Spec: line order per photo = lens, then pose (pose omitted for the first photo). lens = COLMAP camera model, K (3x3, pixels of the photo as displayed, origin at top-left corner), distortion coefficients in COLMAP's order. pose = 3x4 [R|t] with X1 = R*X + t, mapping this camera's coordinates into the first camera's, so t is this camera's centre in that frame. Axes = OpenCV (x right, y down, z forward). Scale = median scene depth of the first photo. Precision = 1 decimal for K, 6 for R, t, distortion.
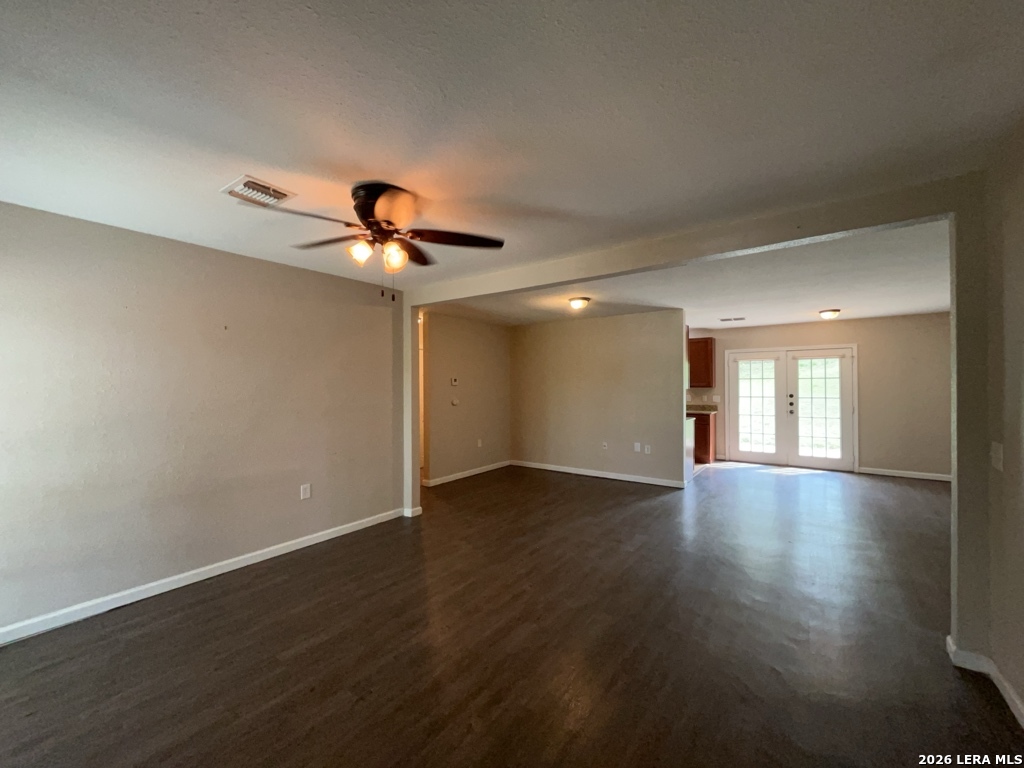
lens RADIAL K [[412.7, 0, 518.6], [0, 412.7, 388.1], [0, 0, 1]] dist [-0.000298, 0.000089]
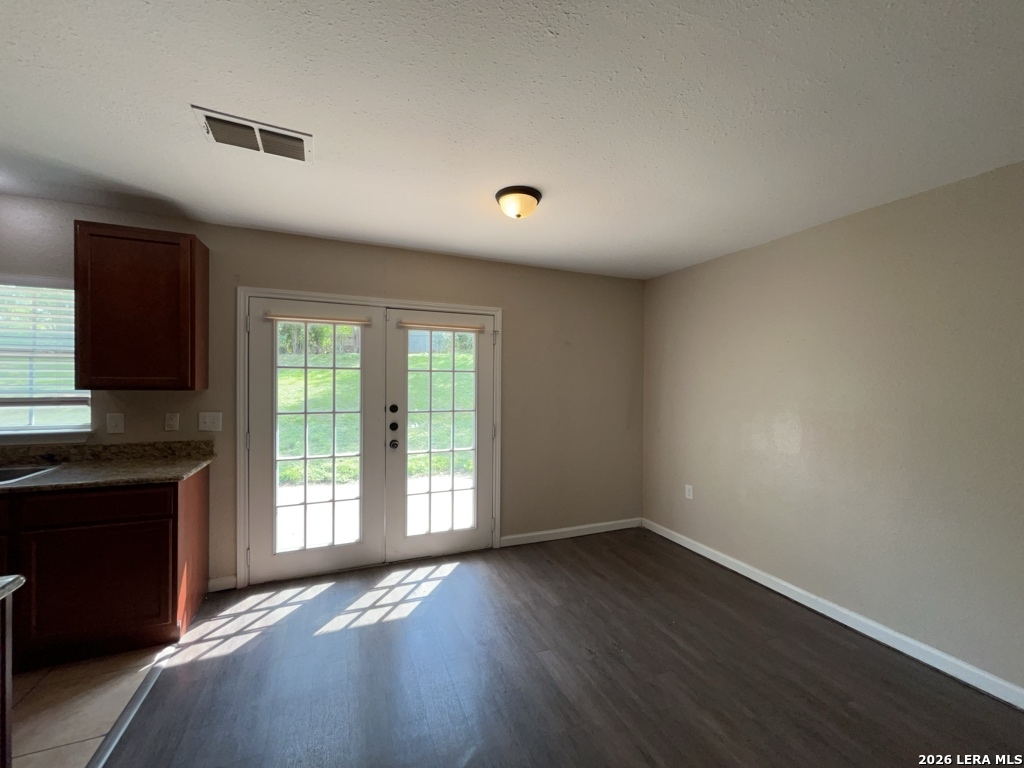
lens RADIAL K [[412.7, 0, 511.7], [0, 412.7, 383.8], [0, 0, 1]] dist [-0.000298, 0.000089]
pose [[0.531312, 0.007587, 0.847142, 0.356241], [-0.006017, 0.999968, -0.005182, -0.006677], [-0.847155, -0.002344, 0.531341, 0.669111]]
